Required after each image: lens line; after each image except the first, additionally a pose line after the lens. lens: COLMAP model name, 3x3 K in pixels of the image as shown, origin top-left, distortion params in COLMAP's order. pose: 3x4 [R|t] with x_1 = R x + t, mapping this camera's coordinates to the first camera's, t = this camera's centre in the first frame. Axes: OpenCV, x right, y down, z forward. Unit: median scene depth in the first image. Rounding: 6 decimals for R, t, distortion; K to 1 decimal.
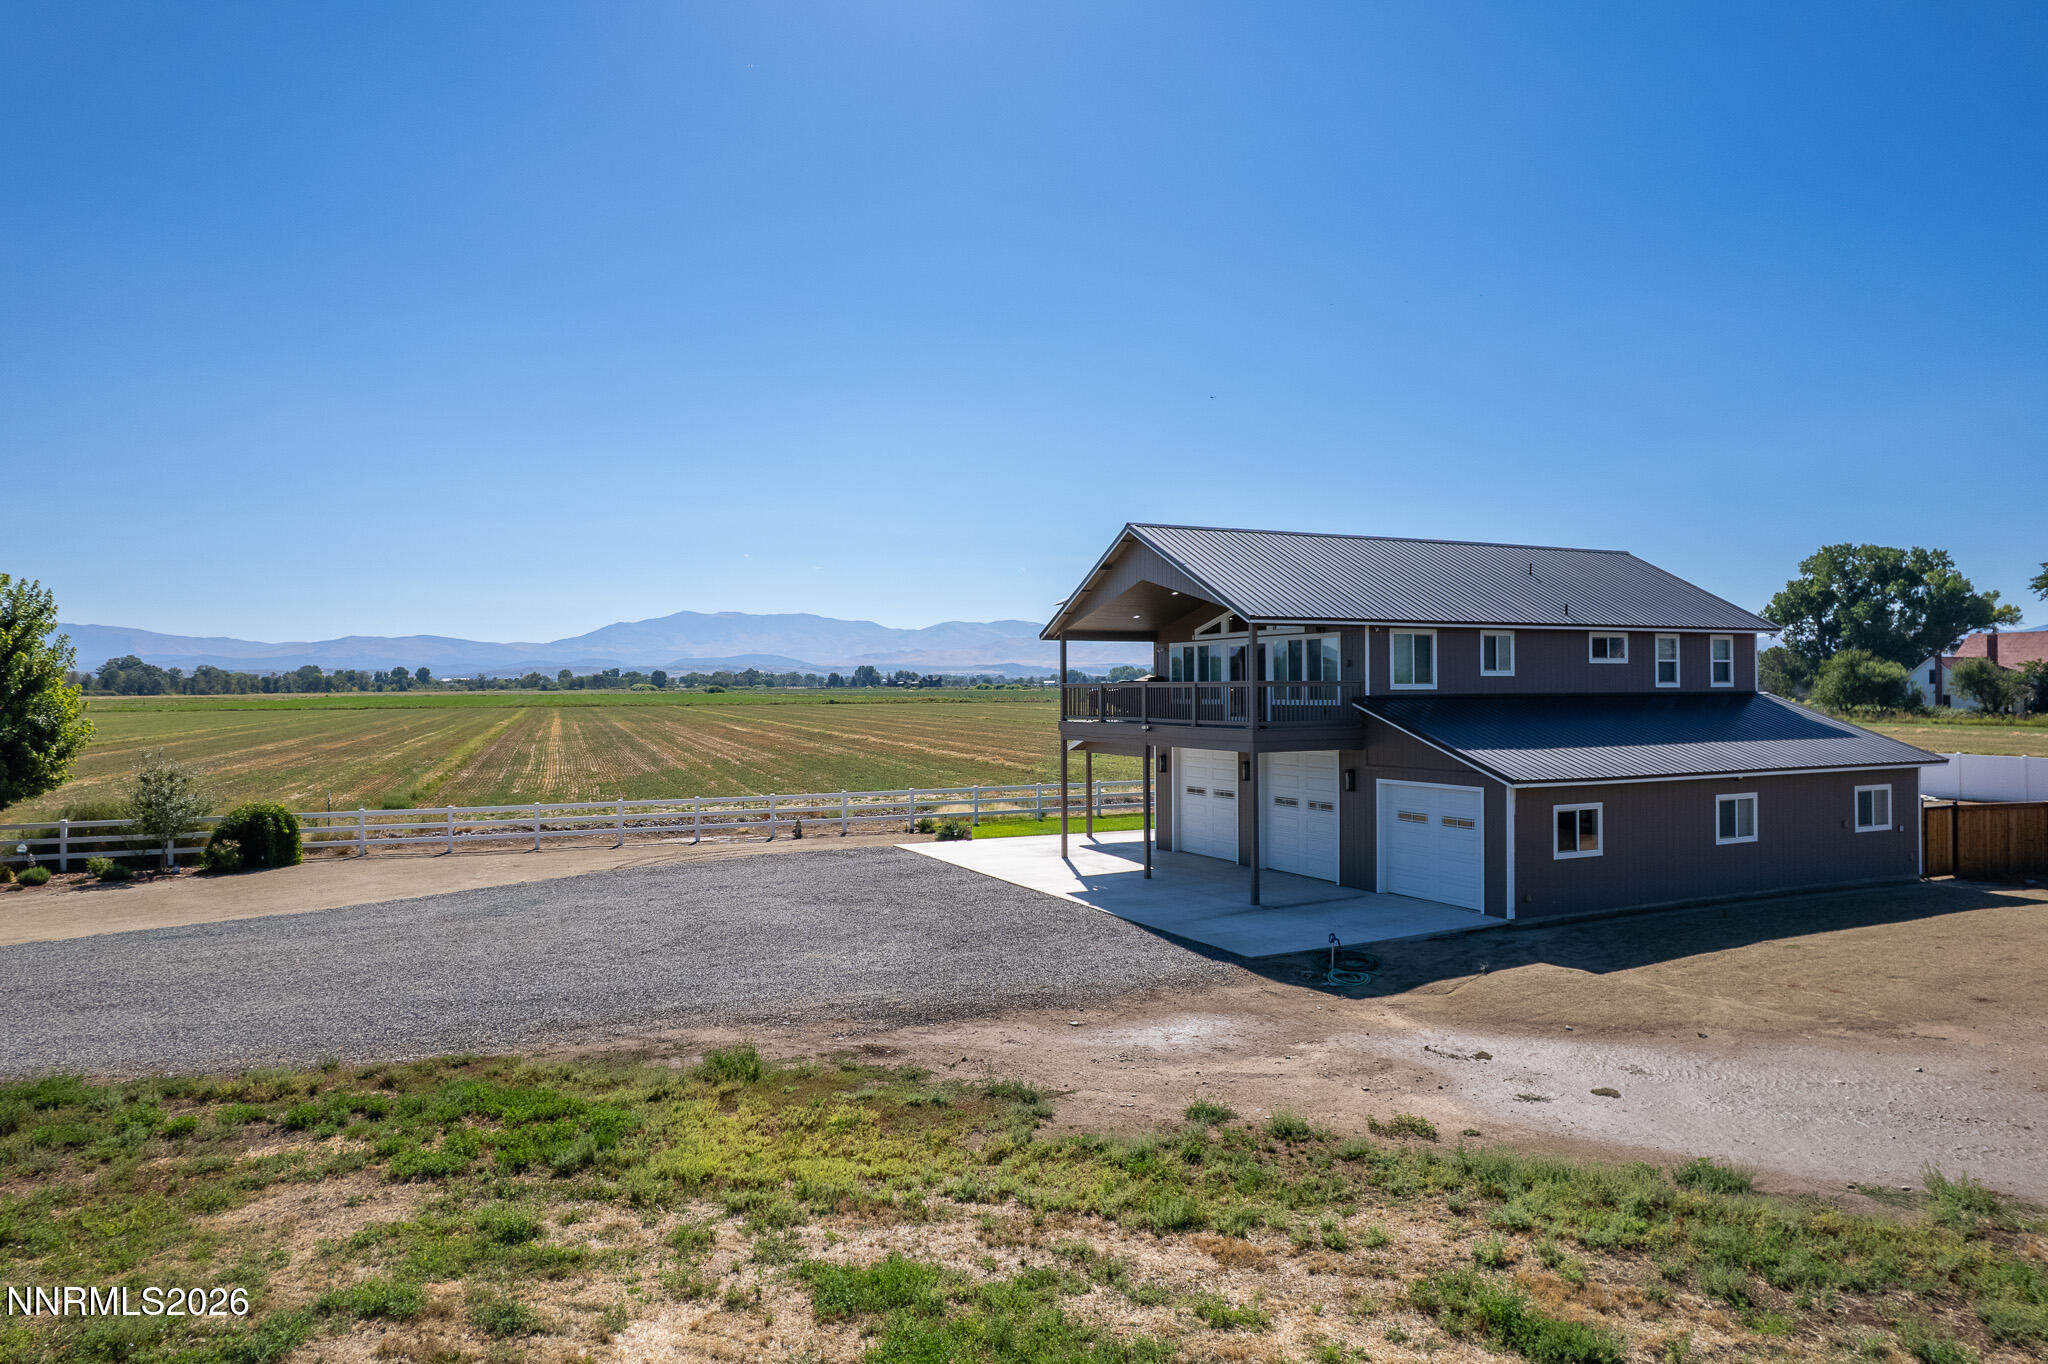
lens RADIAL K [[1304.6, 0, 1024.0], [0, 1304.6, 682.0], [0, 0, 1]] dist [-0.068501, 0.061642]
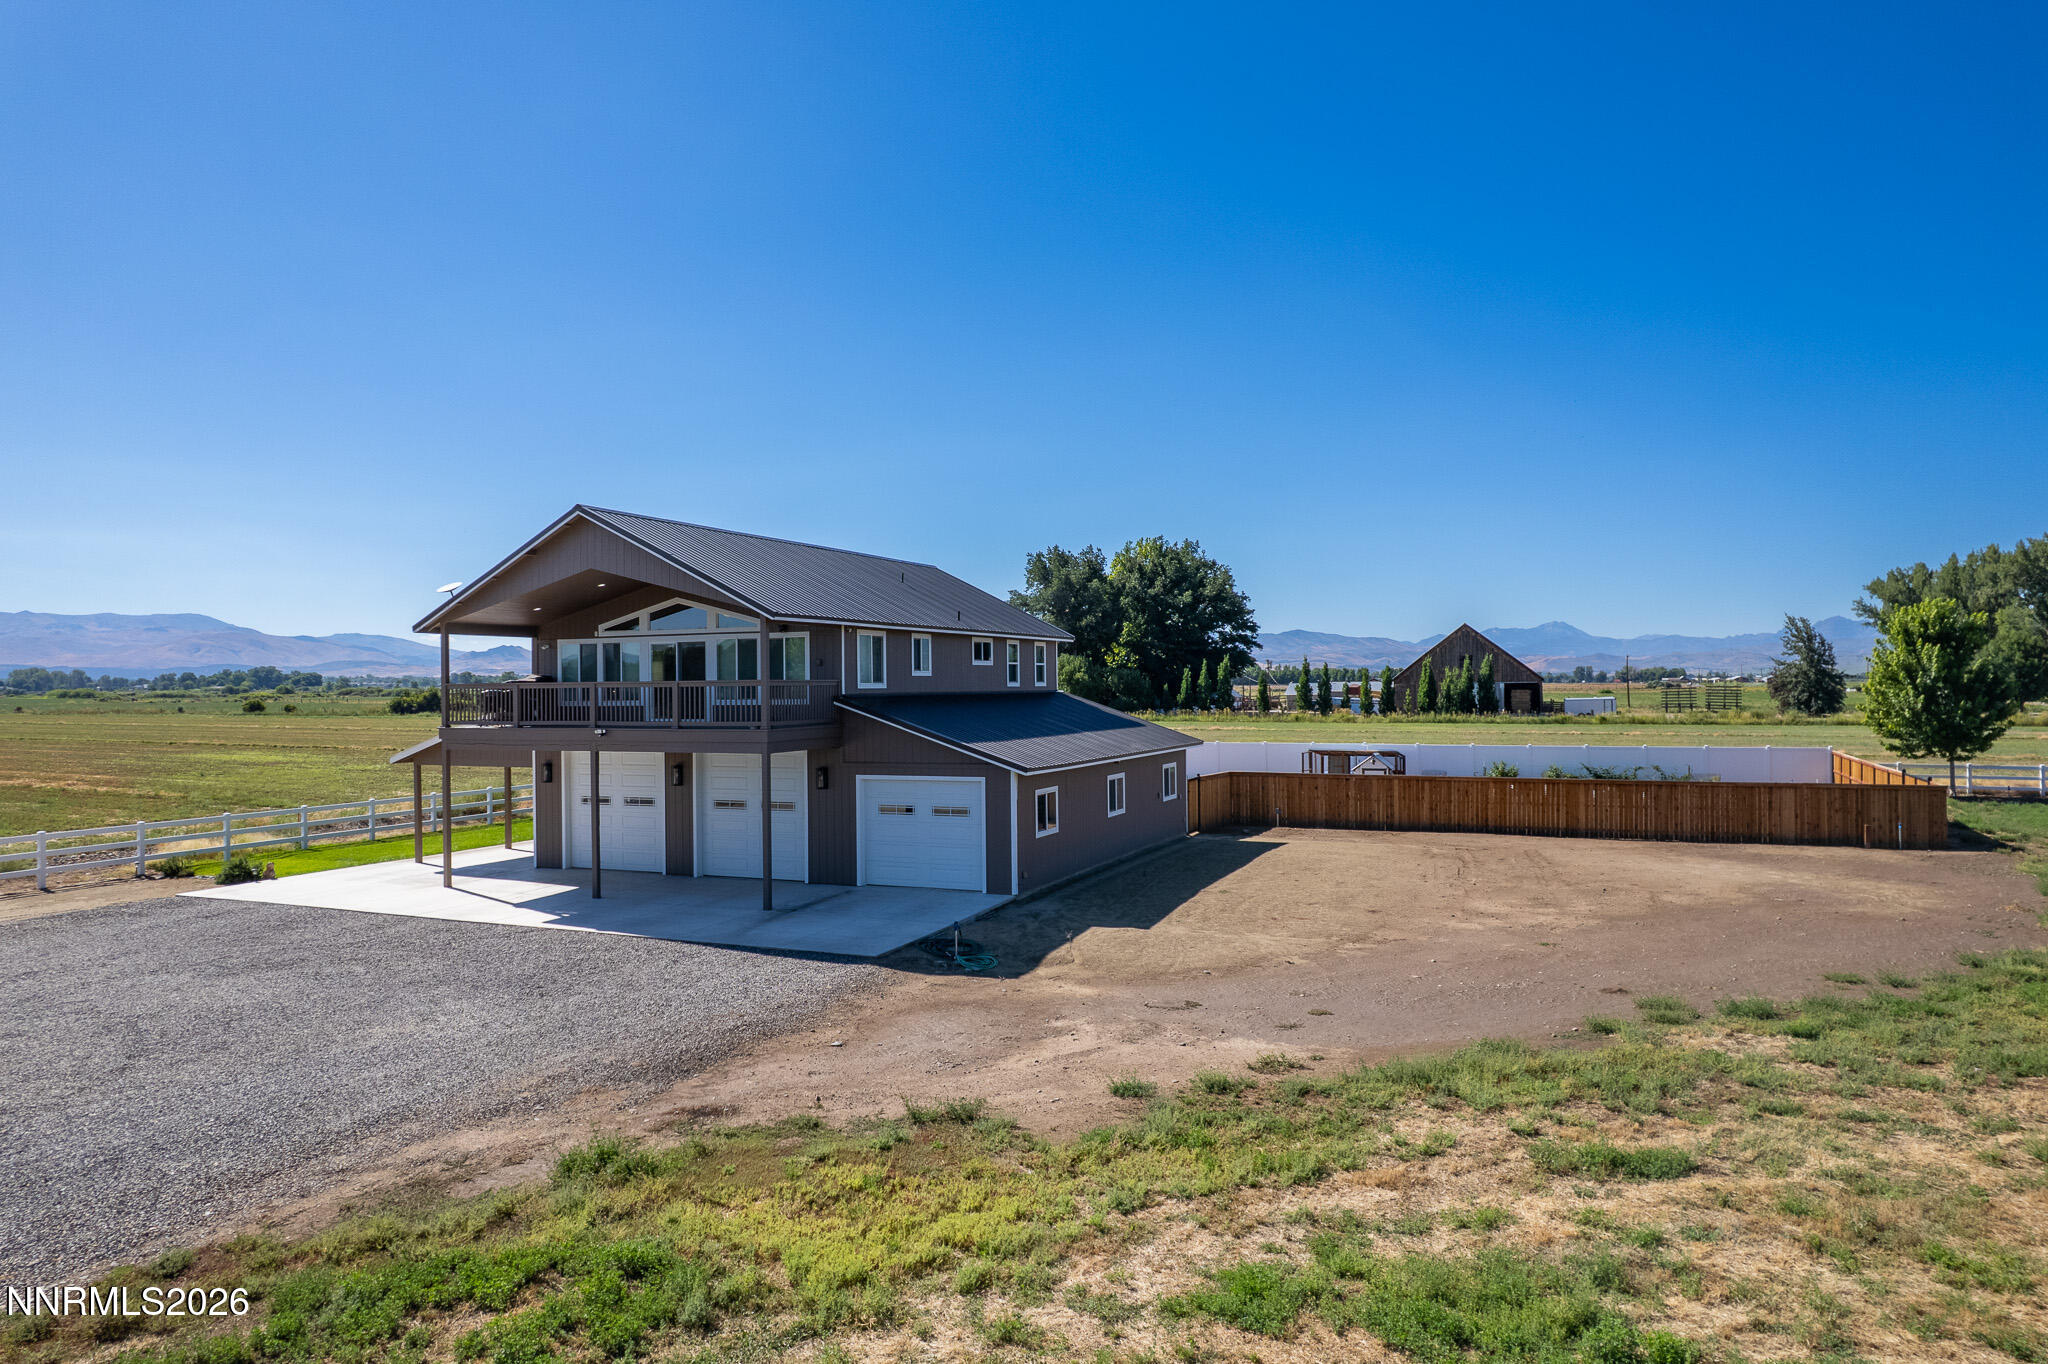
lens RADIAL K [[1304.6, 0, 1024.0], [0, 1304.6, 682.0], [0, 0, 1]] dist [-0.068501, 0.061642]
pose [[0.751710, 0.000084, 0.659494, -0.346777], [0.002048, 0.999995, -0.002461, 0.003820], [-0.659491, 0.003201, 0.751706, 0.152495]]
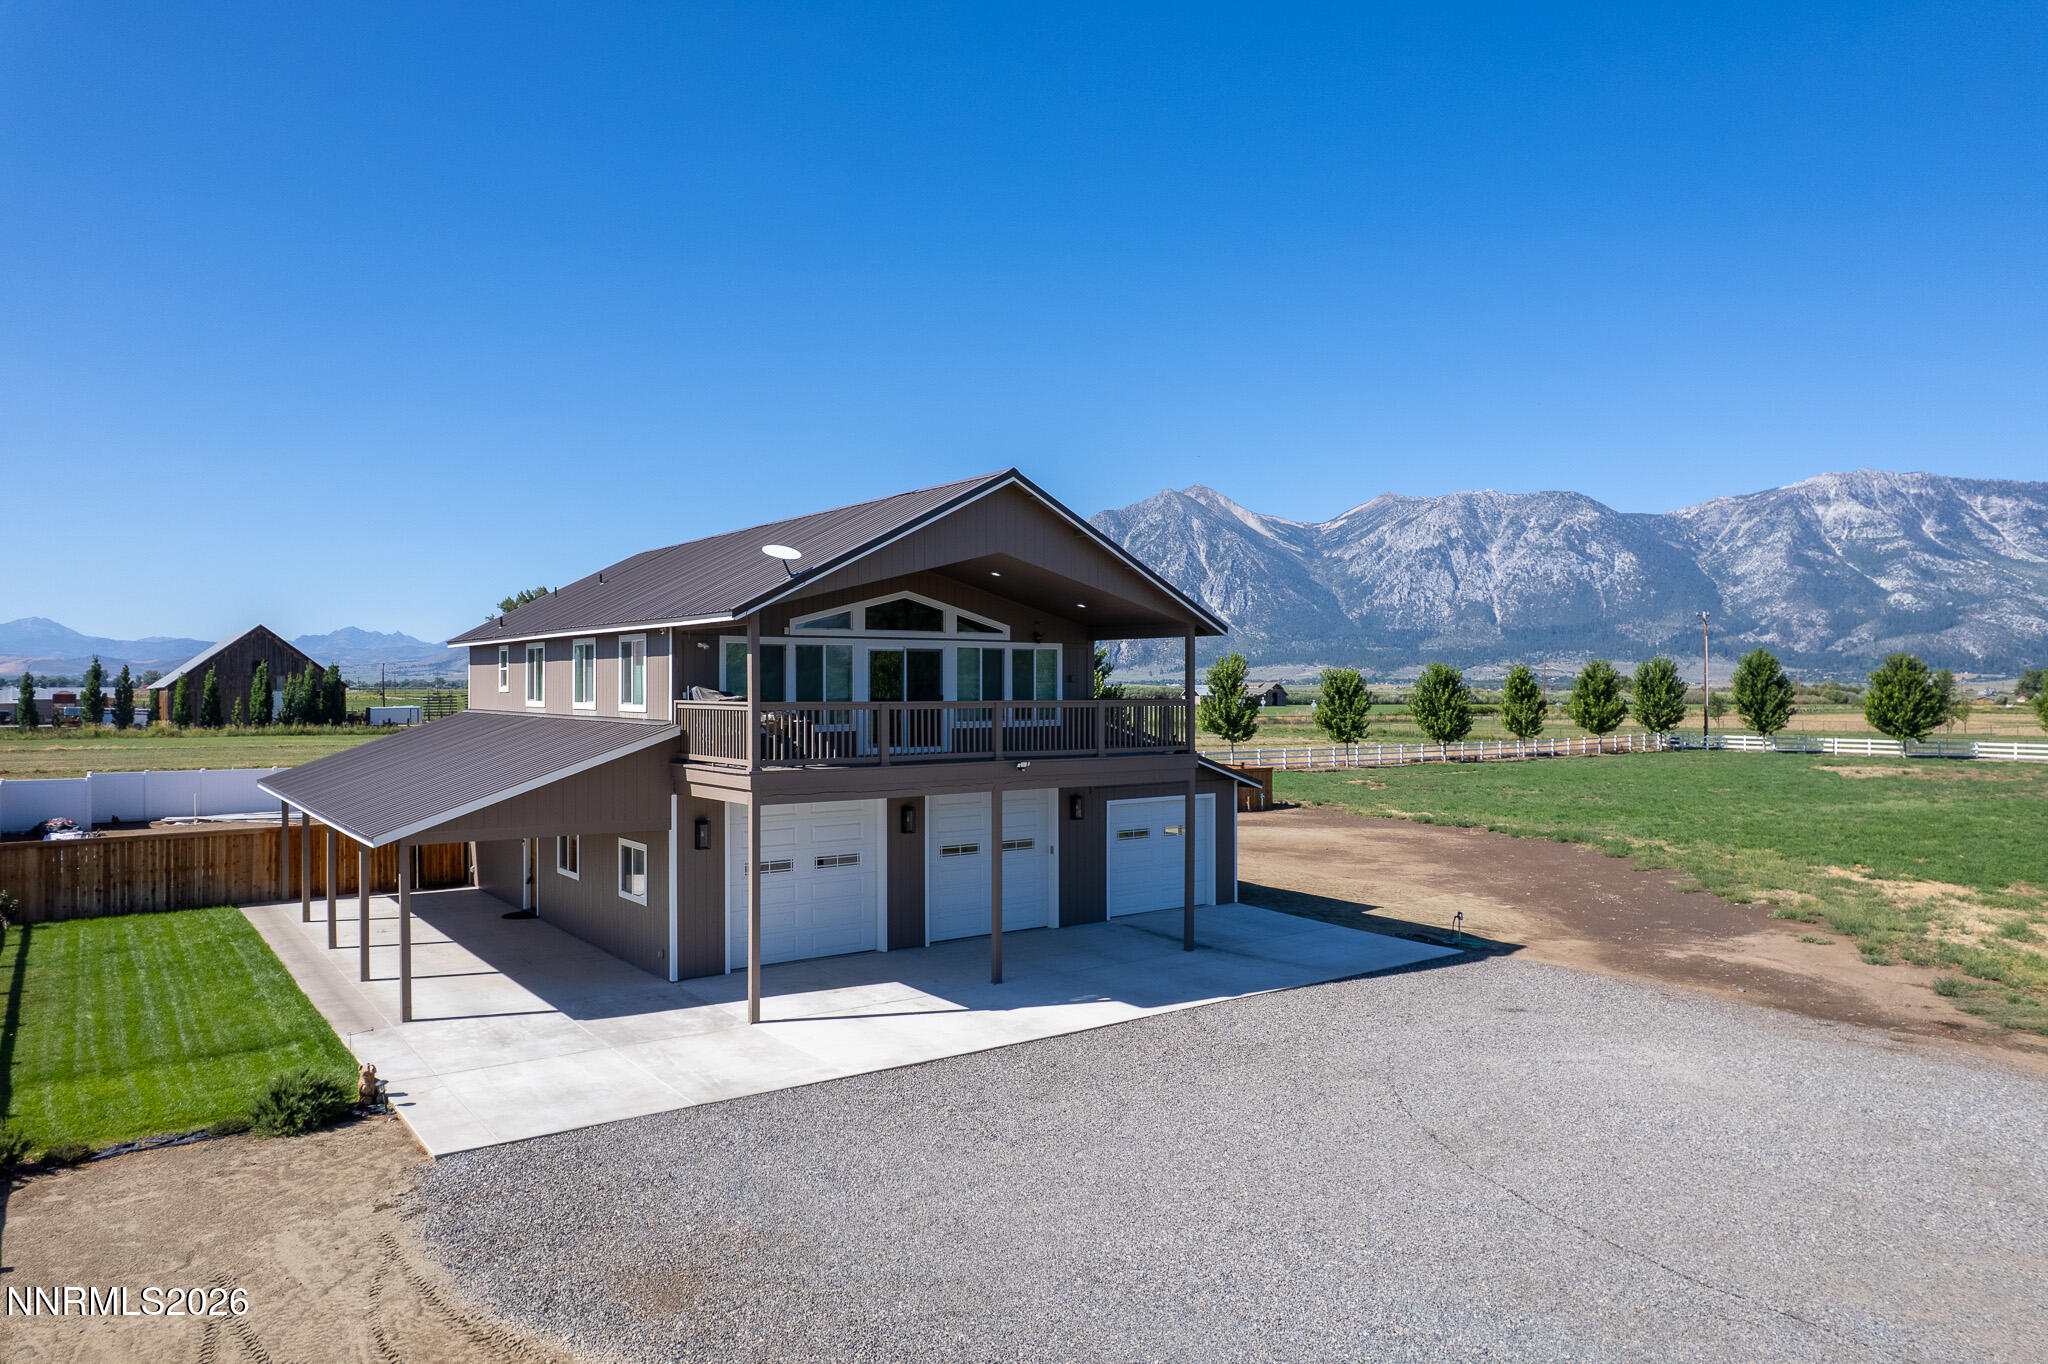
lens RADIAL K [[1304.6, 0, 1024.0], [0, 1304.6, 682.0], [0, 0, 1]] dist [-0.068501, 0.061642]
pose [[-0.197700, 0.008238, 0.980228, -0.738366], [-0.003581, 0.999952, -0.009126, -0.004657], [-0.980256, -0.005314, -0.197661, 1.402059]]
